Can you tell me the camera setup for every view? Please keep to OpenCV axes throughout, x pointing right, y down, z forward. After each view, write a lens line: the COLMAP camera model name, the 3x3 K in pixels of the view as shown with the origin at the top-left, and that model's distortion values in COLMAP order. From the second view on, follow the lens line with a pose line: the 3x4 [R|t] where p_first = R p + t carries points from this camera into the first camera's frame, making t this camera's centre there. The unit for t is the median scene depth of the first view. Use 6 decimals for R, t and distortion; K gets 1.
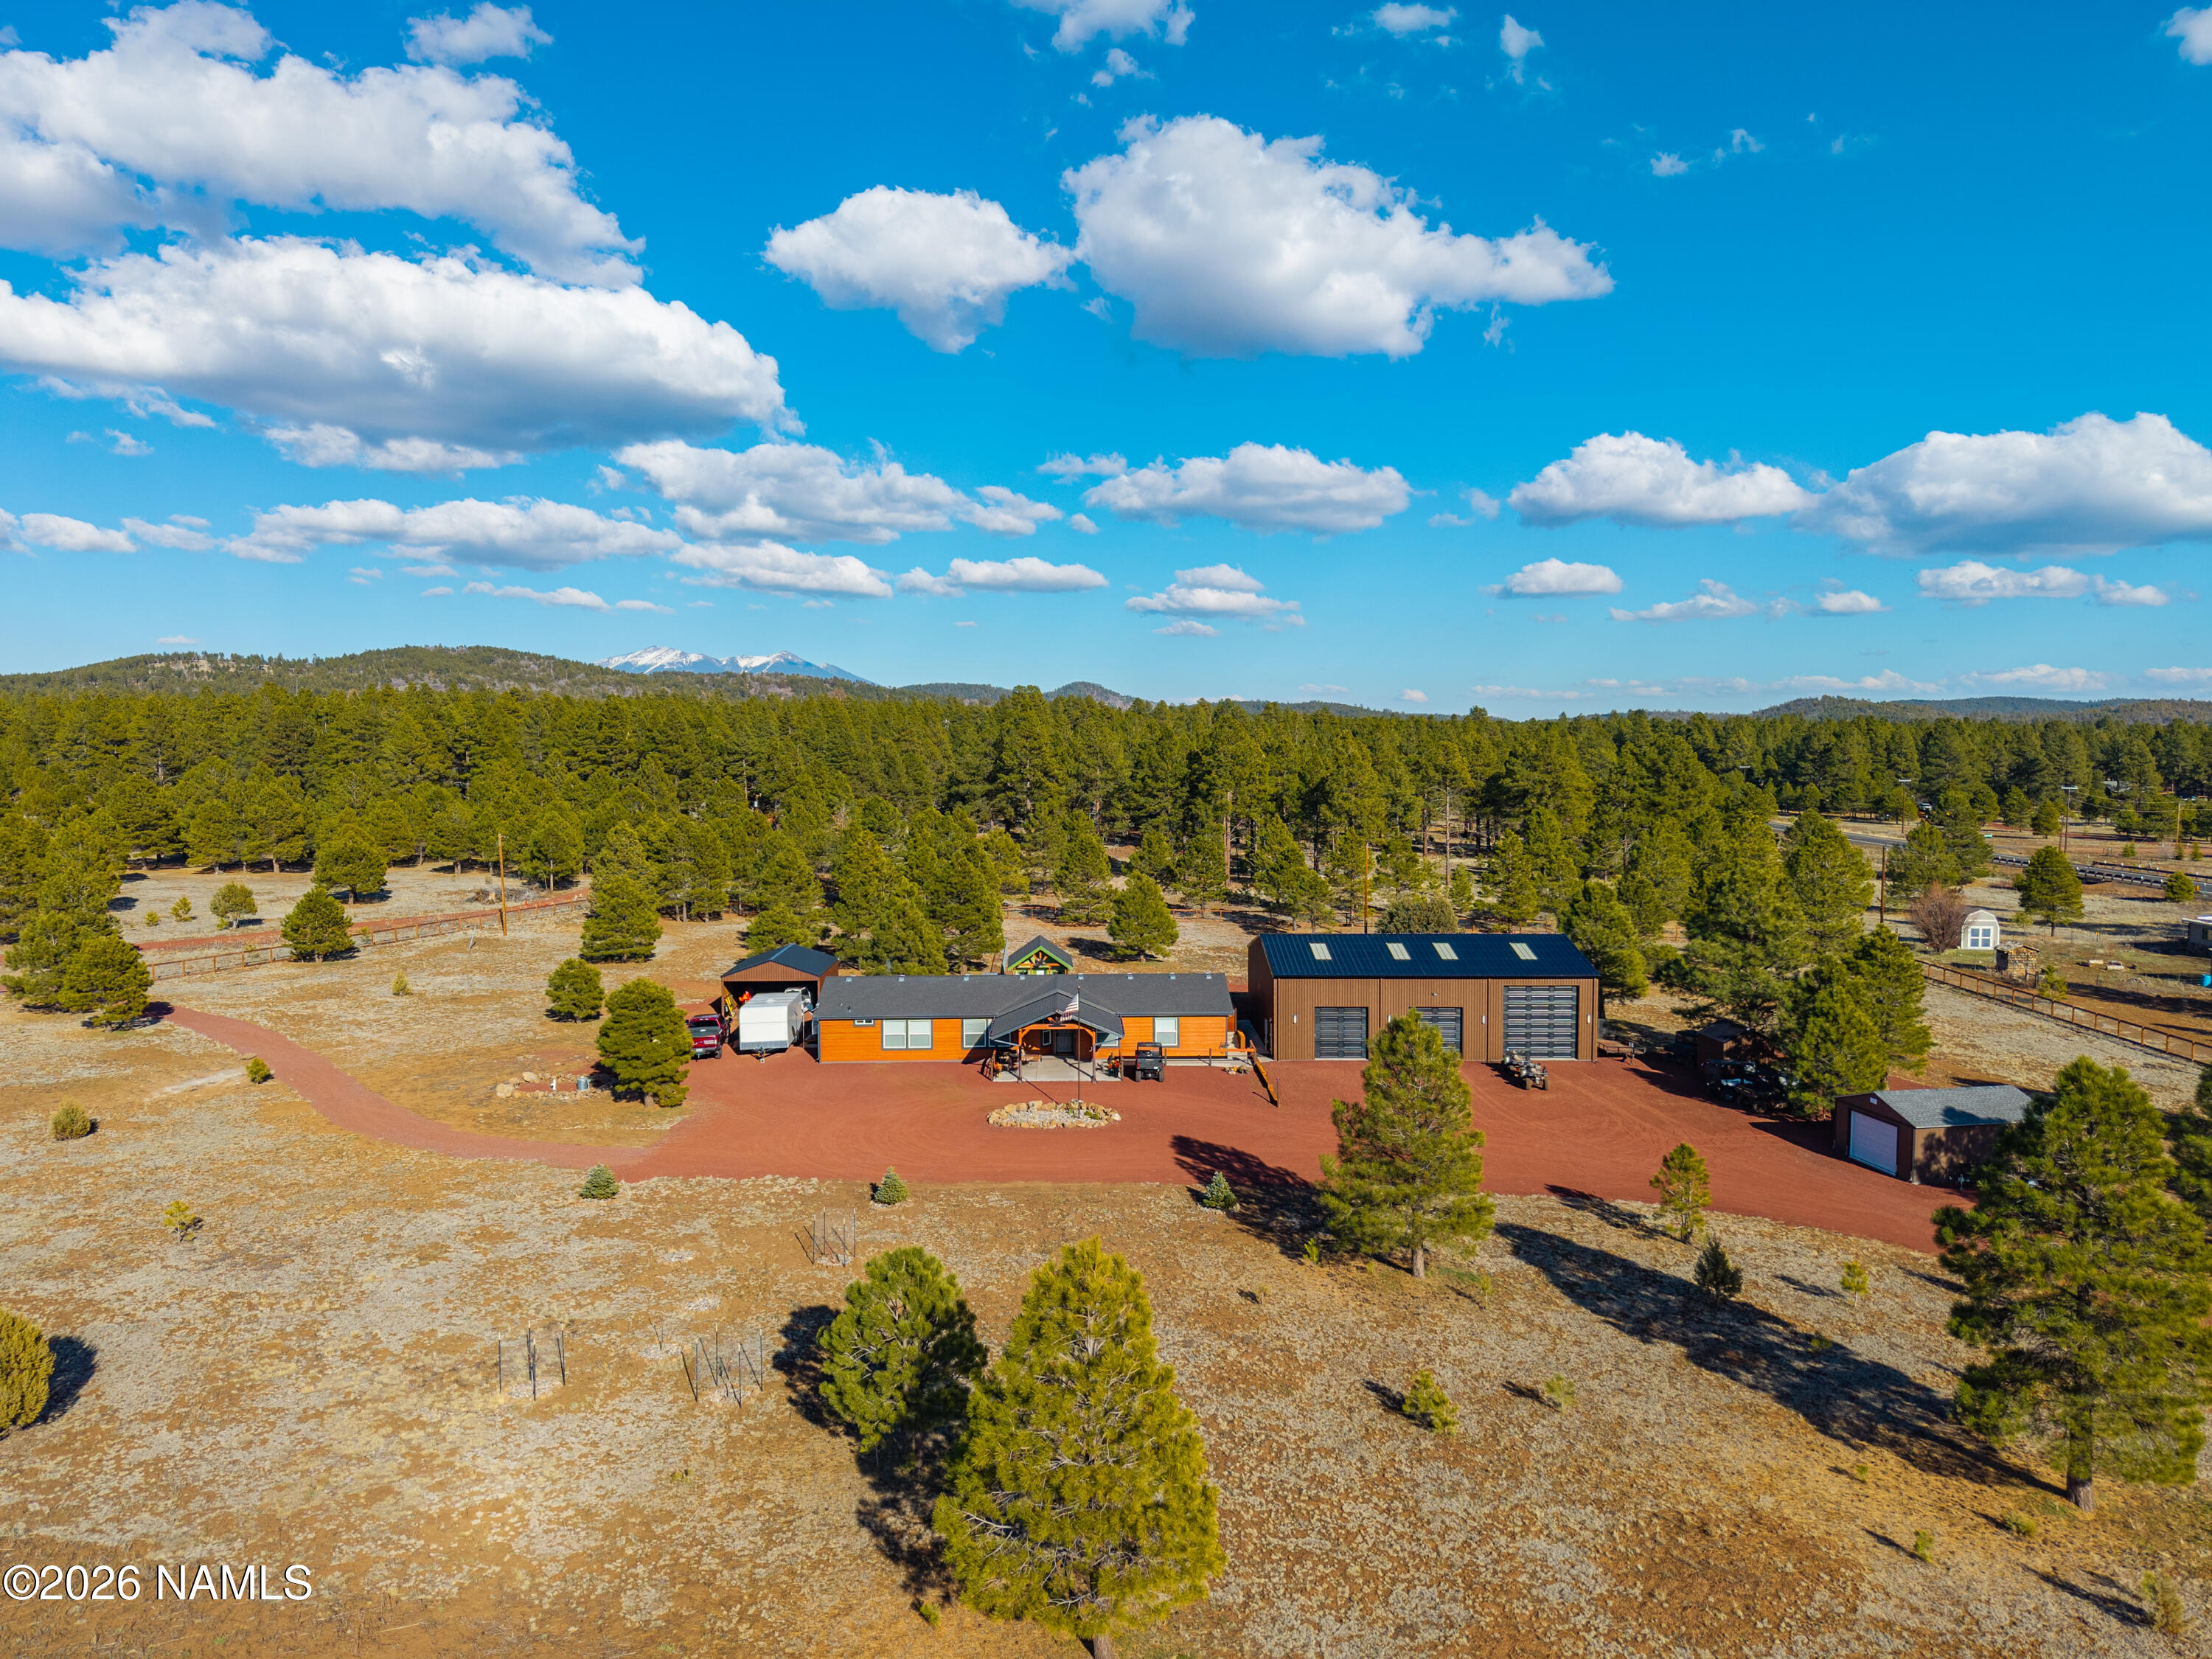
lens RADIAL K [[1500.1, 0, 1096.2], [0, 1500.1, 845.0], [0, 0, 1]] dist [0.013615, -0.012233]
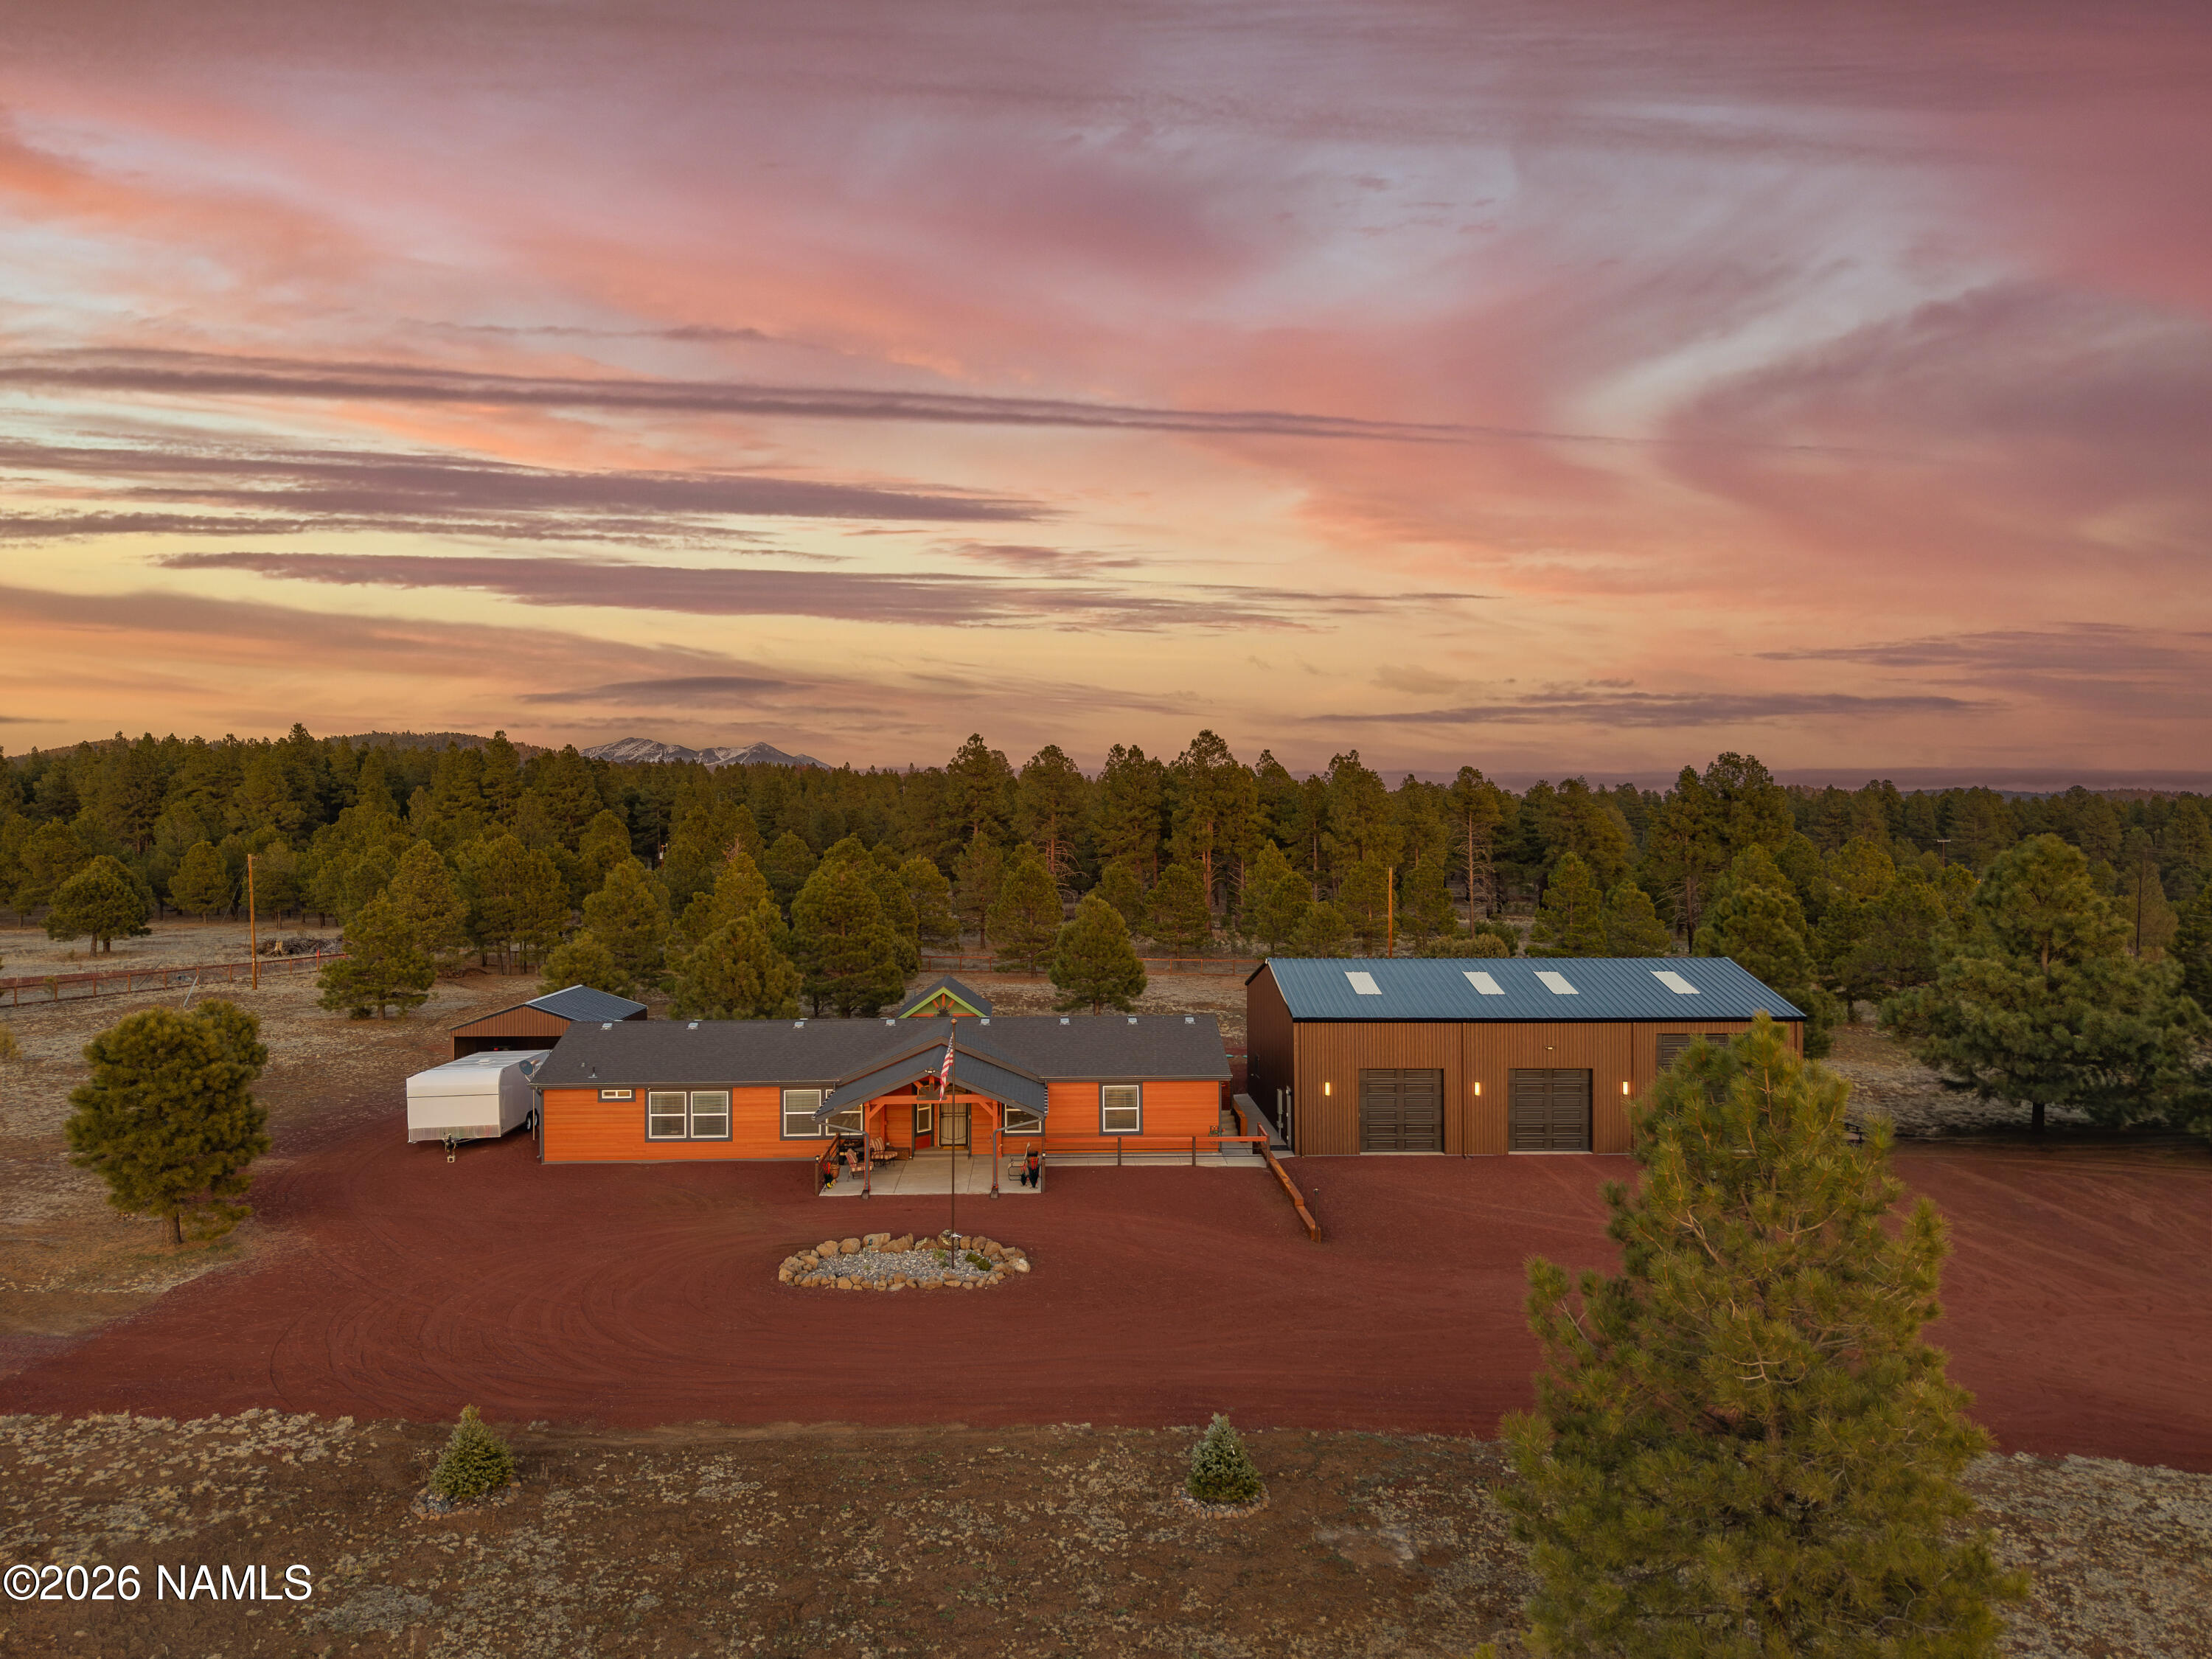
lens RADIAL K [[1500.1, 0, 1084.4], [0, 1500.1, 831.6], [0, 0, 1]] dist [0.013615, -0.012233]
pose [[0.999975, -0.003349, 0.006241, 0.014779], [0.003769, 0.997634, -0.068639, 0.027646], [-0.005997, 0.068660, 0.997622, 0.196670]]
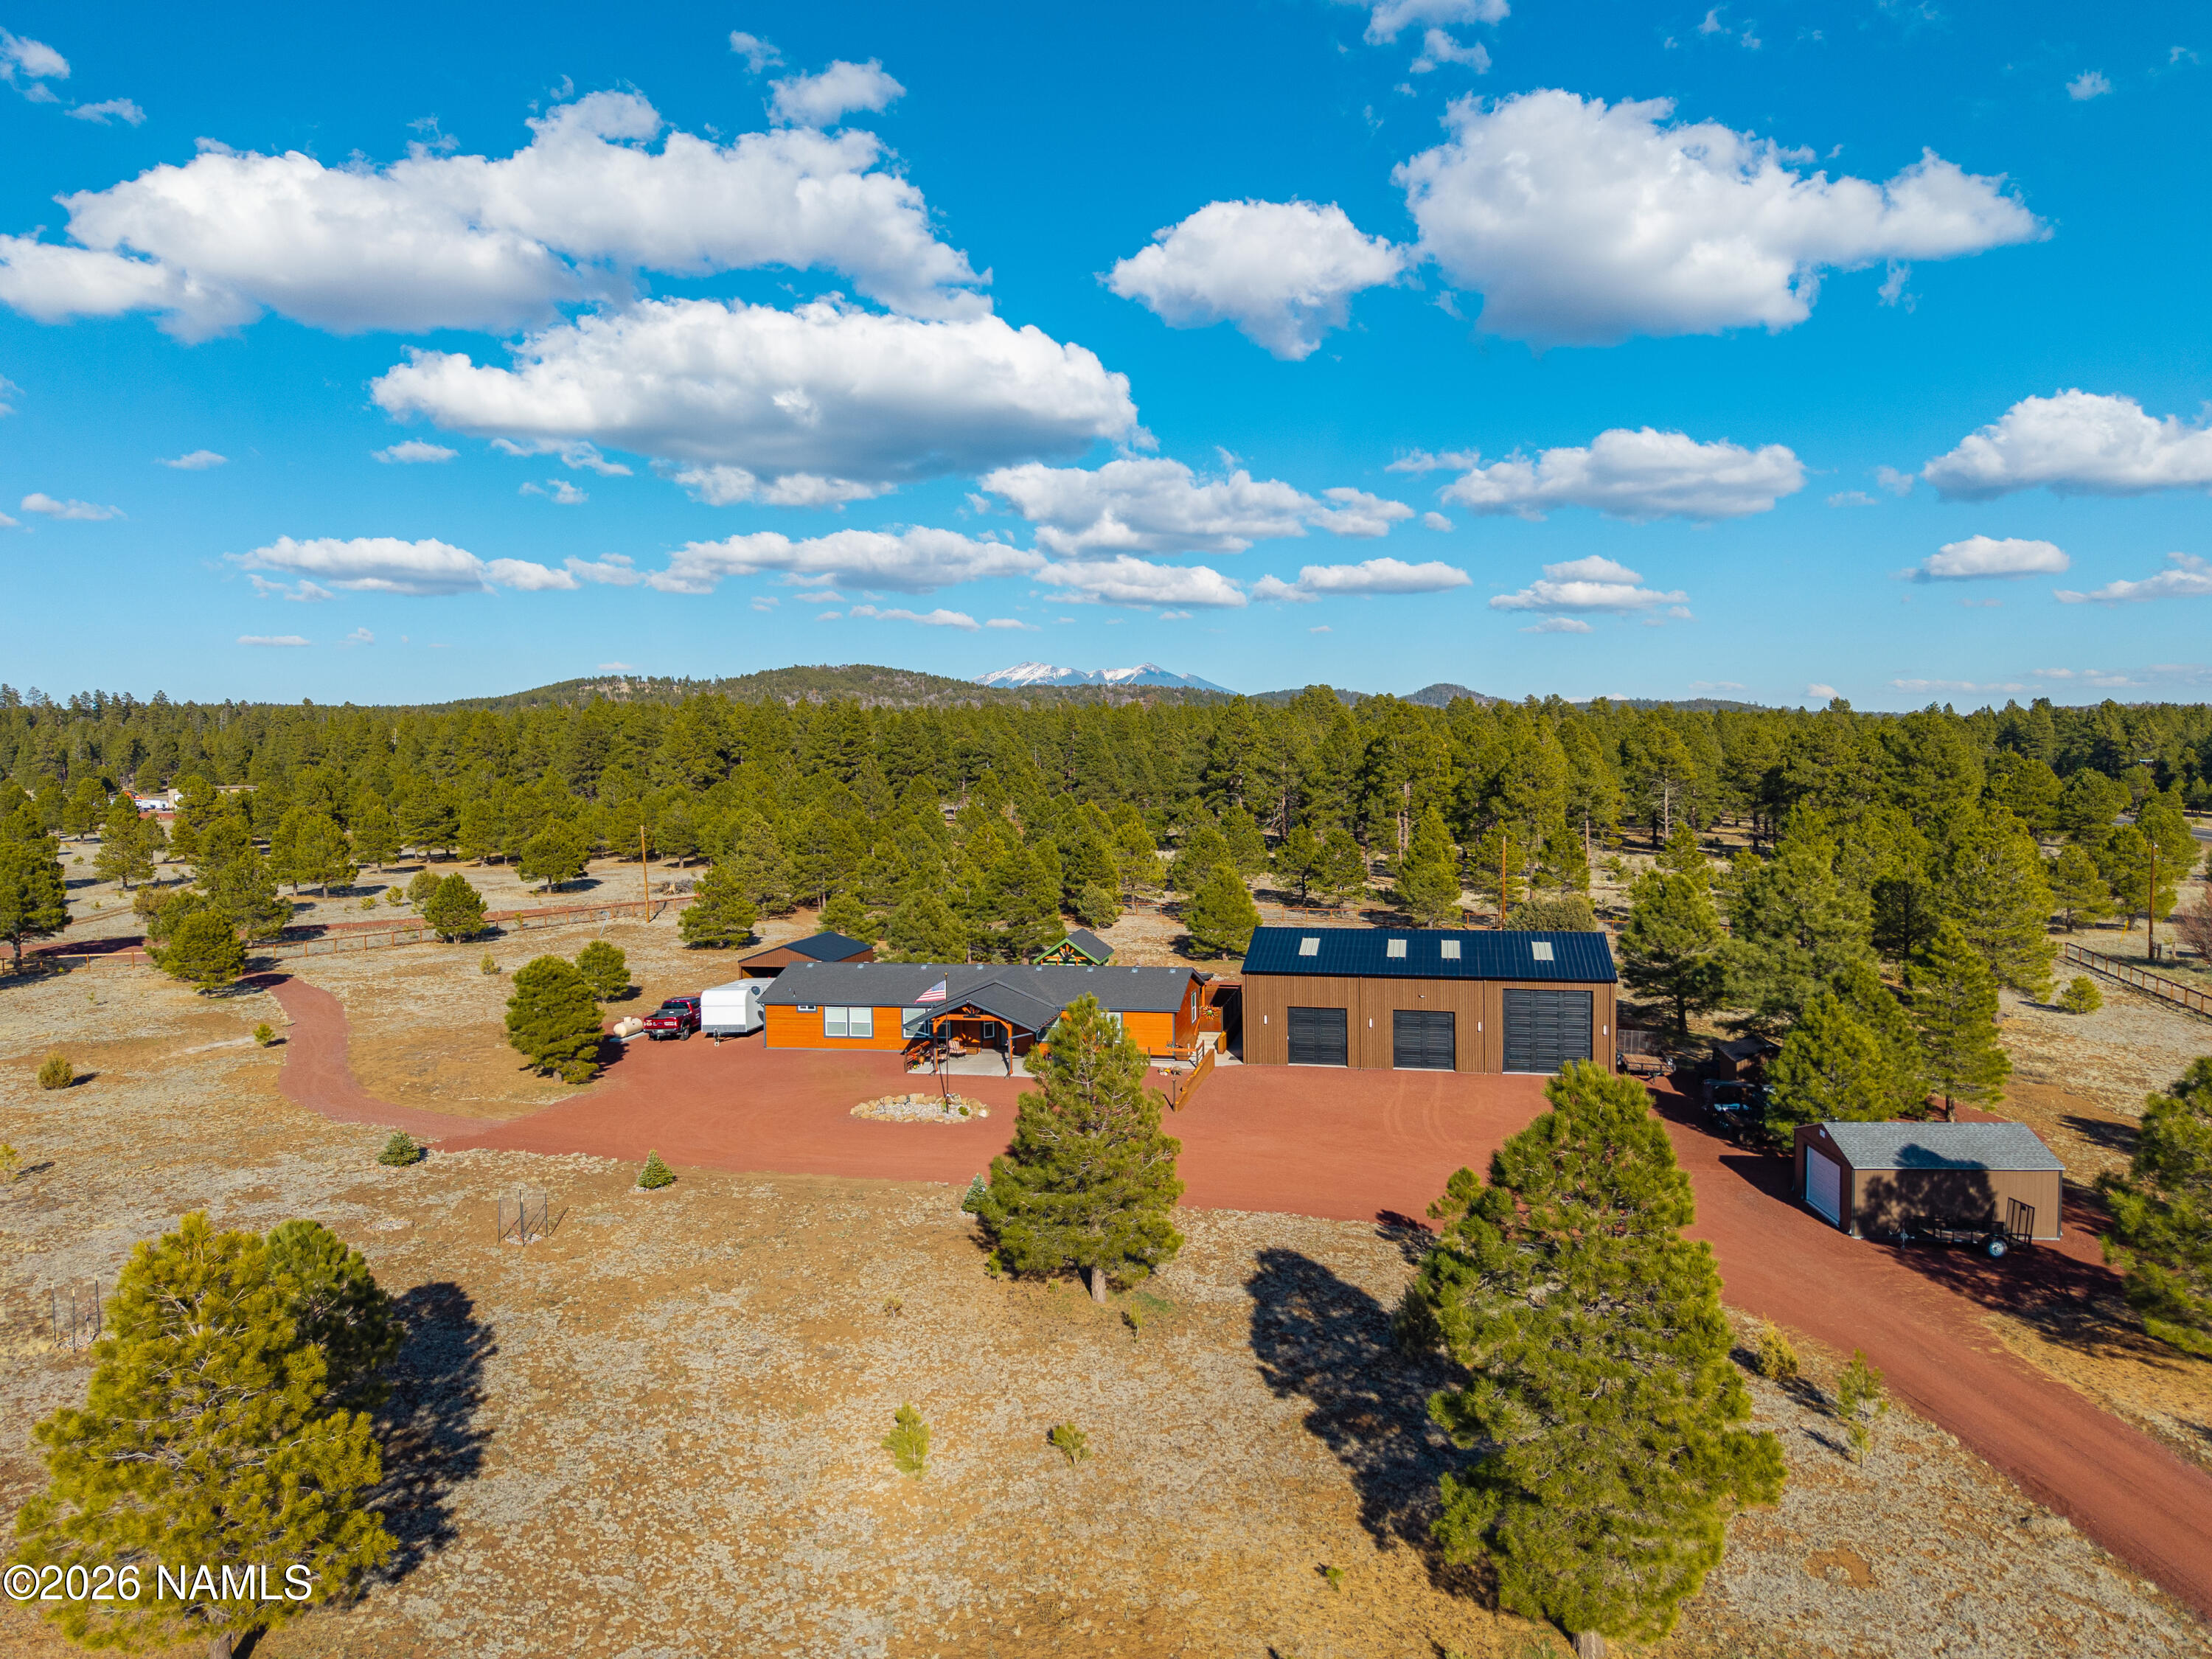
lens RADIAL K [[1500.1, 0, 1099.5], [0, 1500.1, 825.7], [0, 0, 1]] dist [0.013615, -0.012233]
pose [[0.971182, -0.000247, -0.238339, 0.134604], [-0.003989, 0.999843, -0.017290, 0.007385], [0.238305, 0.017742, 0.971028, 0.043441]]
